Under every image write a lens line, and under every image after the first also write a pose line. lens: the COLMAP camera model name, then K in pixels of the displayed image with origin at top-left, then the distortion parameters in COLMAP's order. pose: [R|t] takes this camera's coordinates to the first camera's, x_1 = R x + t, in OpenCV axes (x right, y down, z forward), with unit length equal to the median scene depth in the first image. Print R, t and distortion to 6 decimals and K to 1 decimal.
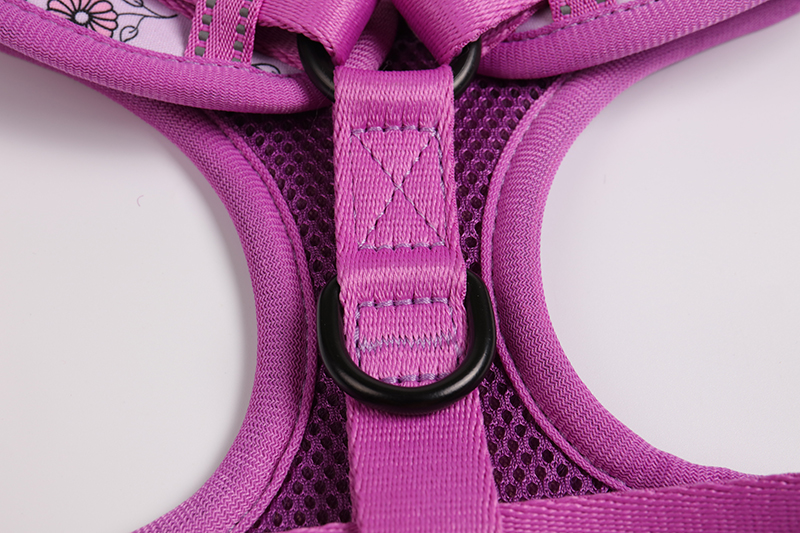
lens RADIAL K [[1576.0, 0, 401.1], [0, 1576.0, 263.1], [0, 0, 1]] dist [-0.374041, 0.000000]
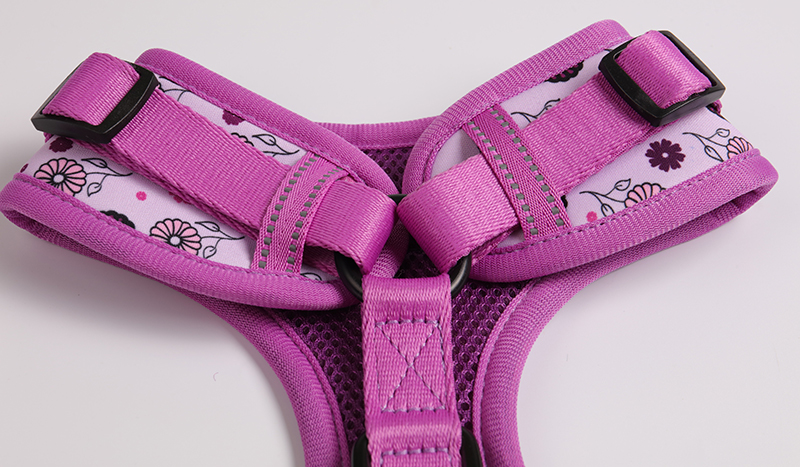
lens RADIAL K [[1297.8, 0, 385.8], [0, 1297.8, 247.6], [0, 0, 1]] dist [0.226850, 0.000000]
pose [[0.999757, -0.009139, -0.020041, 0.000302], [0.006337, 0.990735, -0.135662, 0.002736], [0.021095, 0.135502, 0.990552, -0.115781]]
